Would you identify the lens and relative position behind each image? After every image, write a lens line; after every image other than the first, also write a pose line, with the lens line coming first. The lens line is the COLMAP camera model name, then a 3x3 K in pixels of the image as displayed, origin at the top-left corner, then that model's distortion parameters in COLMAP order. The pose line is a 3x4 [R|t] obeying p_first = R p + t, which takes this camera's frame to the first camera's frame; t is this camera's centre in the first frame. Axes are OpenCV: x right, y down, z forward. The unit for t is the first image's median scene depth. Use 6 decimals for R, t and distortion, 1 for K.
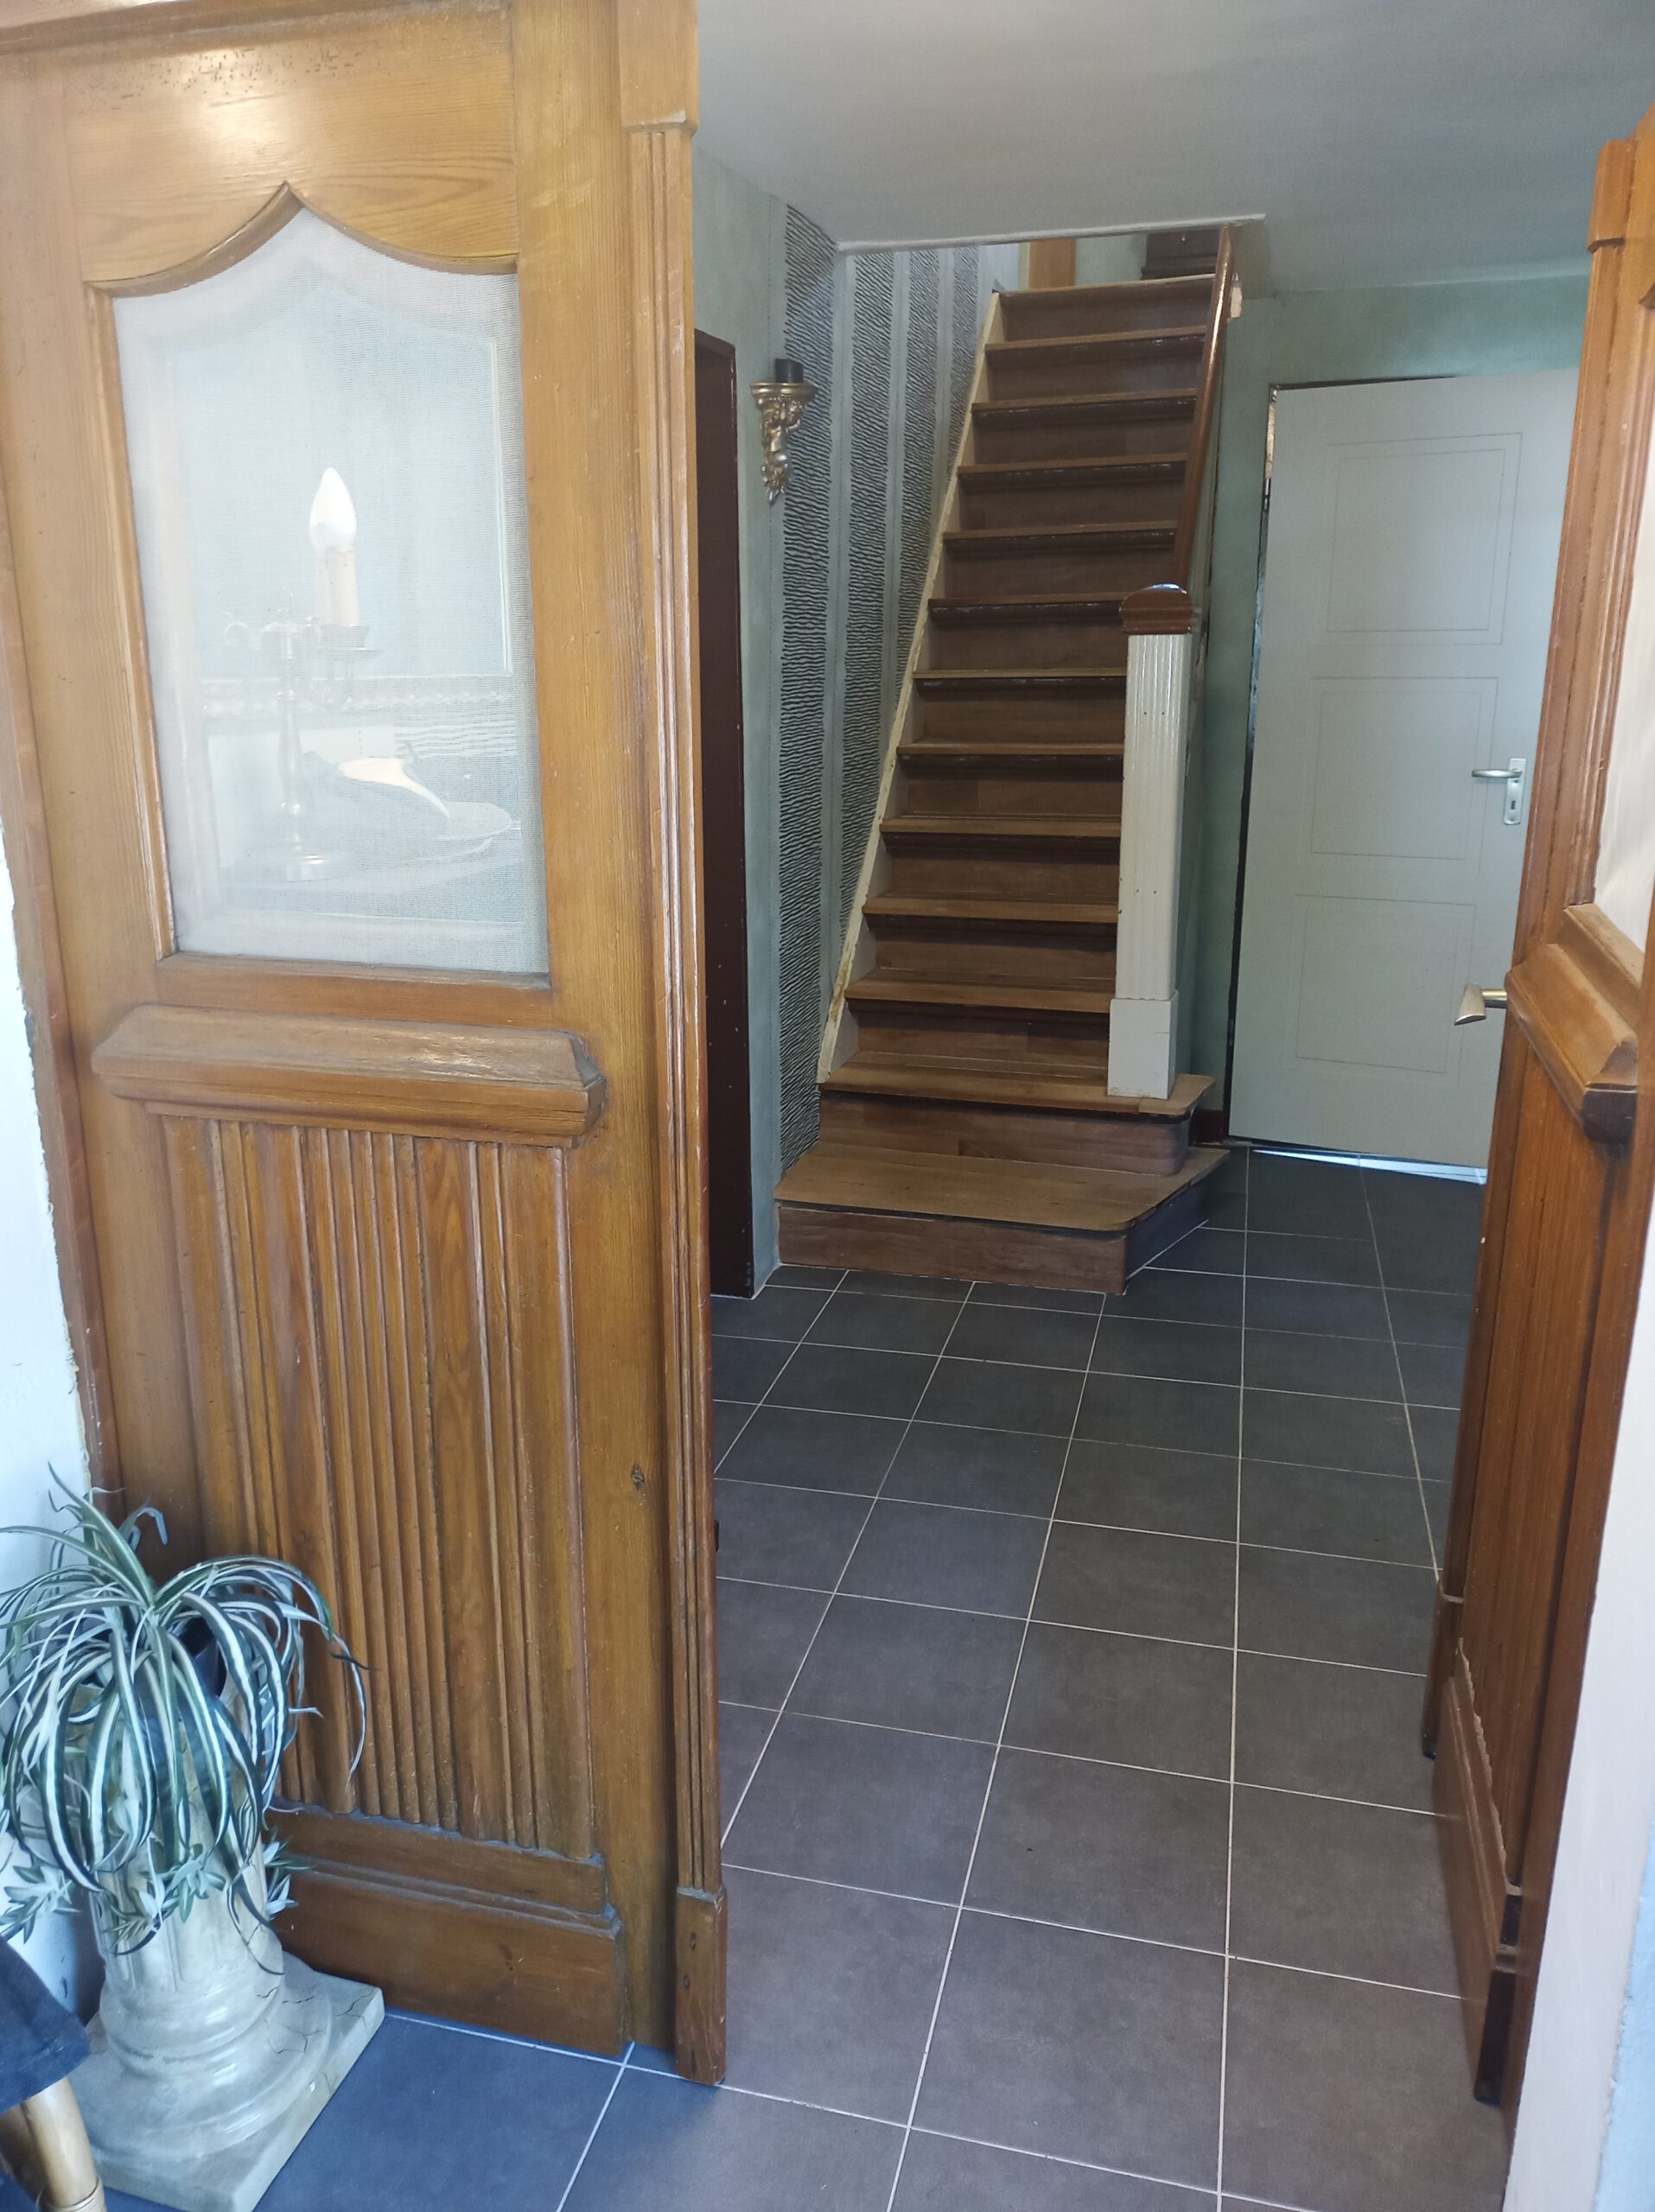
lens RADIAL K [[1657.2, 0, 826.1], [0, 1657.2, 1110.9], [0, 0, 1]] dist [0.037027, -0.036330]
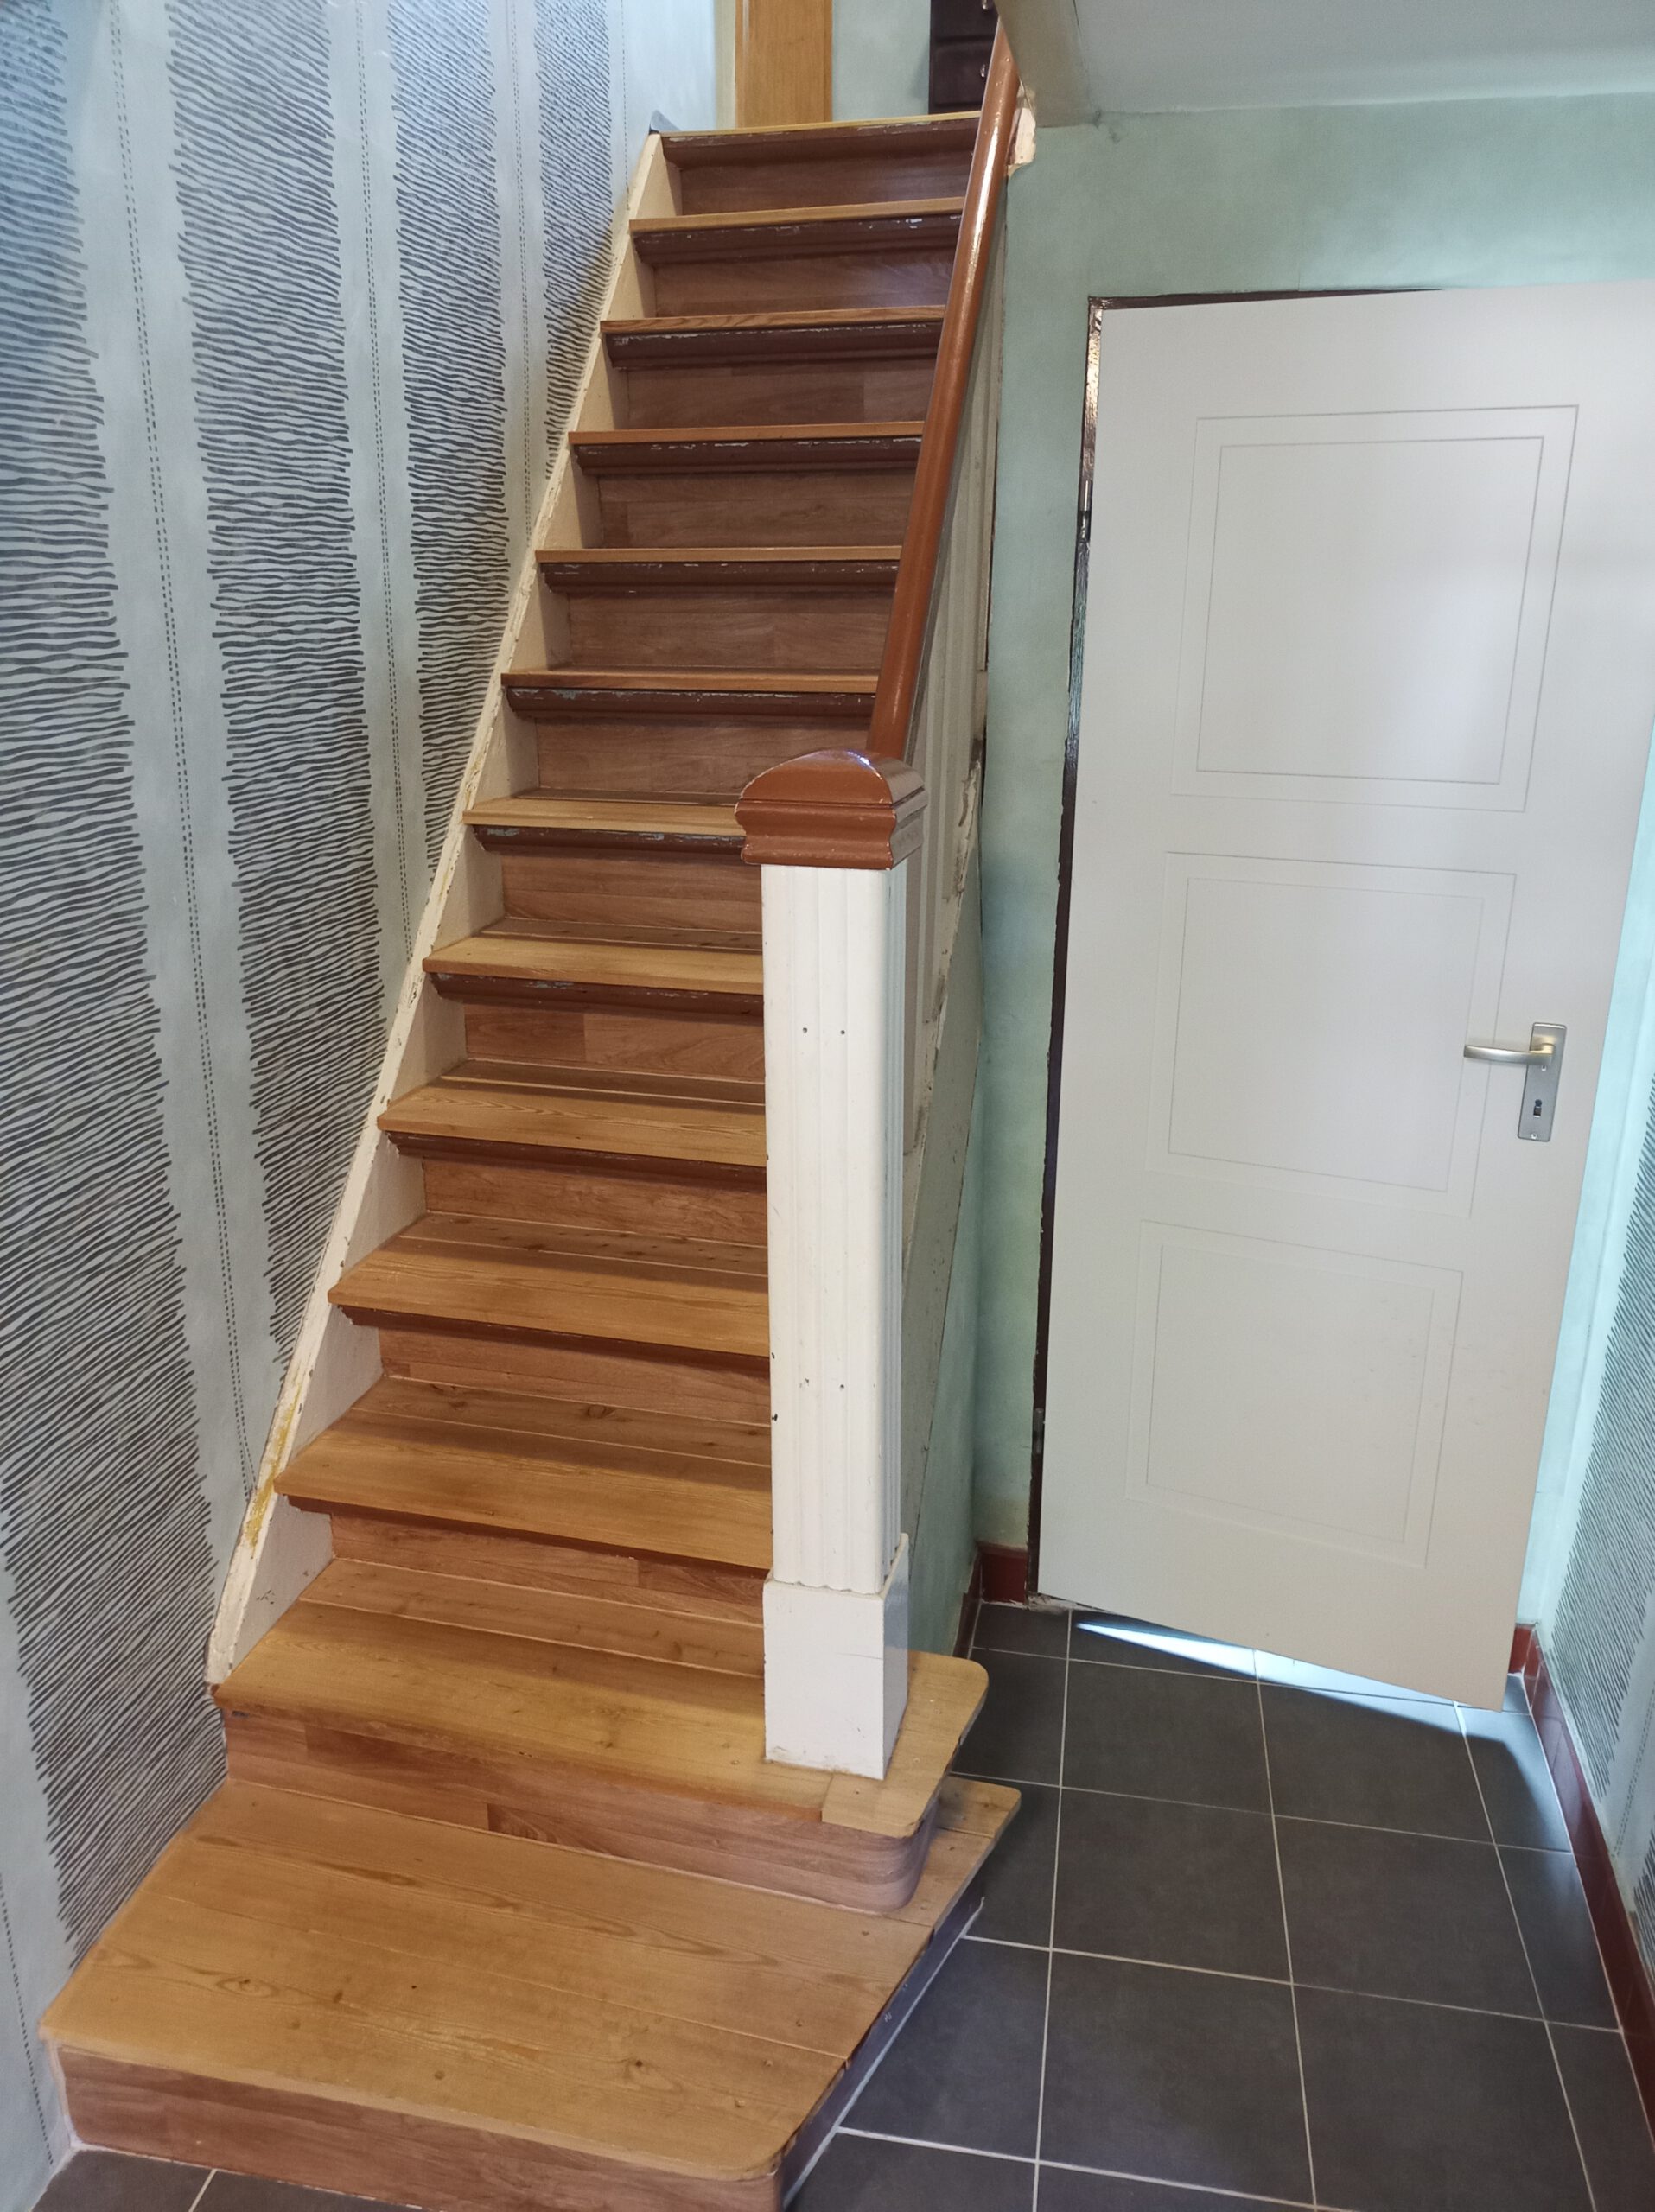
lens RADIAL K [[1657.2, 0, 825.8], [0, 1657.2, 1097.9], [0, 0, 1]] dist [0.037027, -0.036330]
pose [[0.997365, -0.012316, 0.071488, 0.137098], [0.009905, 0.999373, 0.033994, -0.195364], [-0.071862, -0.033197, 0.996862, 0.457970]]
